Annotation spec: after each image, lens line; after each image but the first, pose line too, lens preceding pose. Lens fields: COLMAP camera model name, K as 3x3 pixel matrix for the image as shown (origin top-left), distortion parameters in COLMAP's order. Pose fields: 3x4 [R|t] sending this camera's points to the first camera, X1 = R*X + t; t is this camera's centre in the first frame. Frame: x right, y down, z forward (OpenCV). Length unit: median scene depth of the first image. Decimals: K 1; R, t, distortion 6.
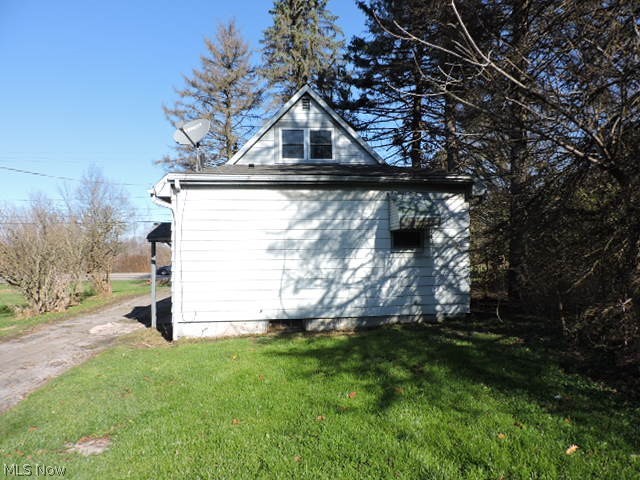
lens RADIAL K [[454.6, 0, 320.2], [0, 454.6, 240.9], [0, 0, 1]] dist [-0.024150, -0.000043]
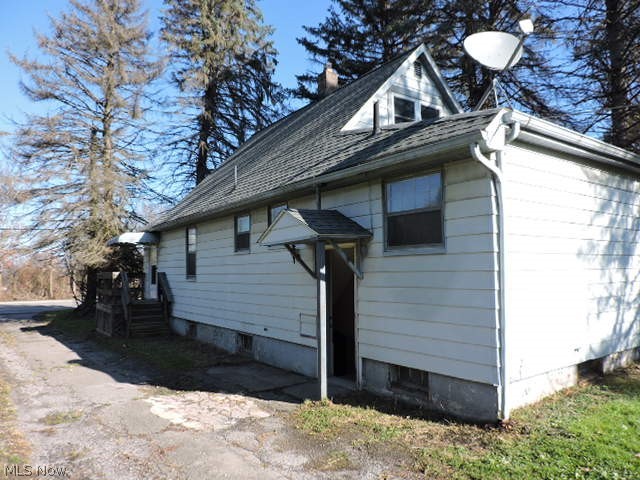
lens RADIAL K [[454.6, 0, 319.7], [0, 454.6, 241.2], [0, 0, 1]] dist [-0.024150, -0.000043]
pose [[0.872583, 0.021552, 0.487990, -0.533382], [0.004786, 0.998601, -0.052660, 0.022895], [-0.488442, 0.048286, 0.871259, 0.436845]]
